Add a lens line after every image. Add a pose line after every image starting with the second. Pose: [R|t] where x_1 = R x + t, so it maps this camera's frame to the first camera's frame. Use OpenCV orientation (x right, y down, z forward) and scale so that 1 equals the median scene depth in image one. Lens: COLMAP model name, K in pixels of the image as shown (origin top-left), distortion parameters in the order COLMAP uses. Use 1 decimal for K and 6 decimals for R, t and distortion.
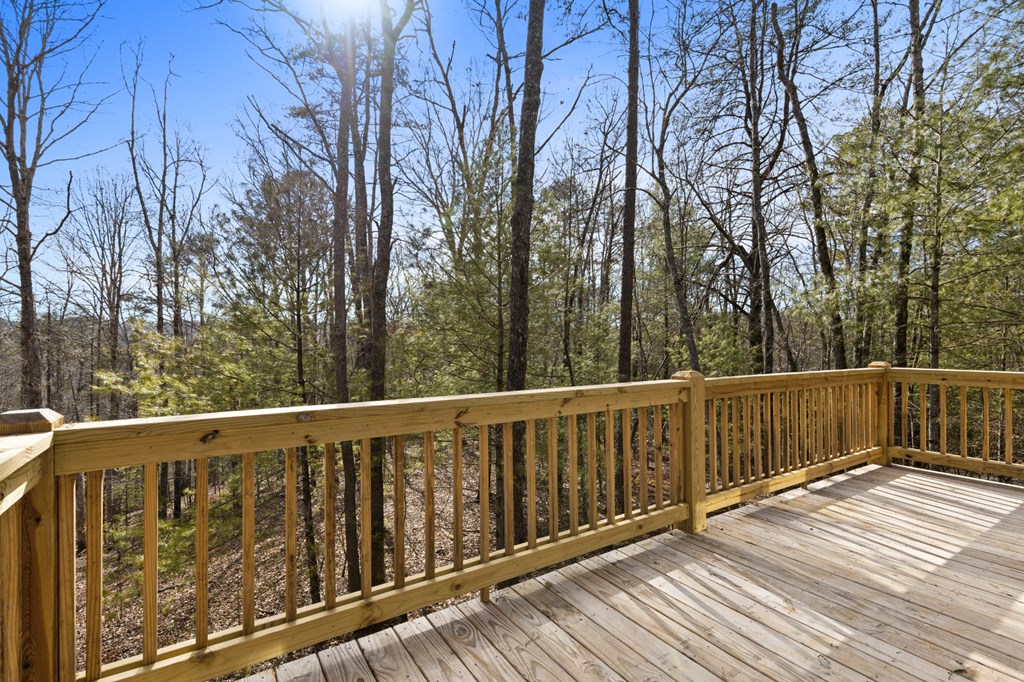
lens RADIAL K [[469.7, 0, 512.0], [0, 469.7, 341.0], [0, 0, 1]] dist [0.001637, 0.000226]
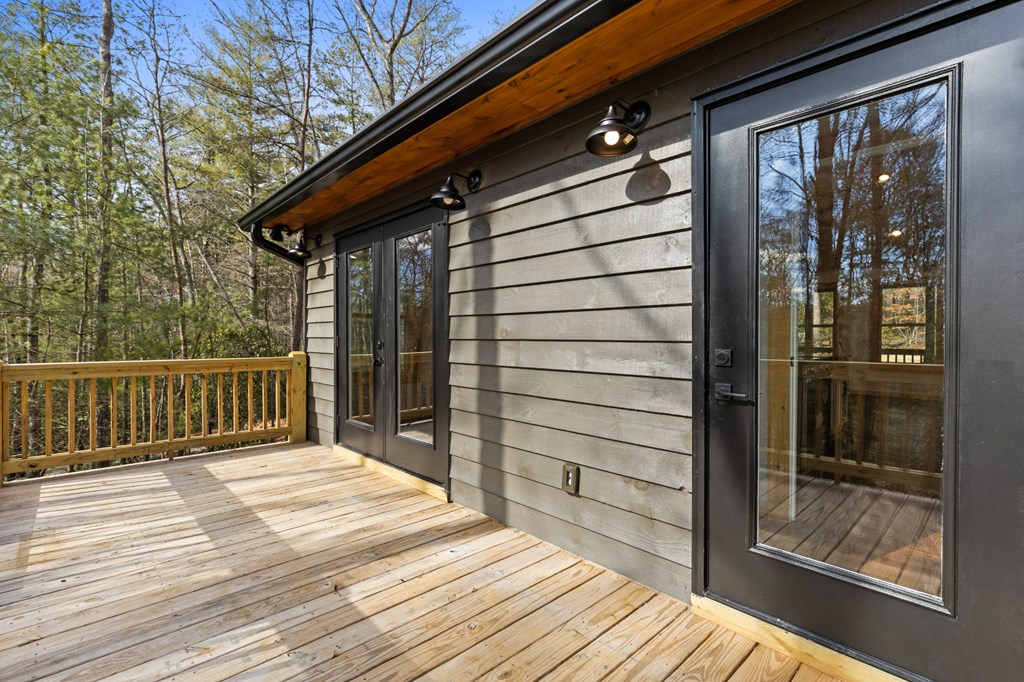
lens RADIAL K [[469.7, 0, 512.0], [0, 469.7, 341.0], [0, 0, 1]] dist [0.001637, 0.000226]
pose [[-0.173654, -0.008602, 0.984769, -0.232393], [-0.003720, 0.999960, 0.008079, 0.010601], [-0.984800, -0.002261, -0.173679, 0.453839]]
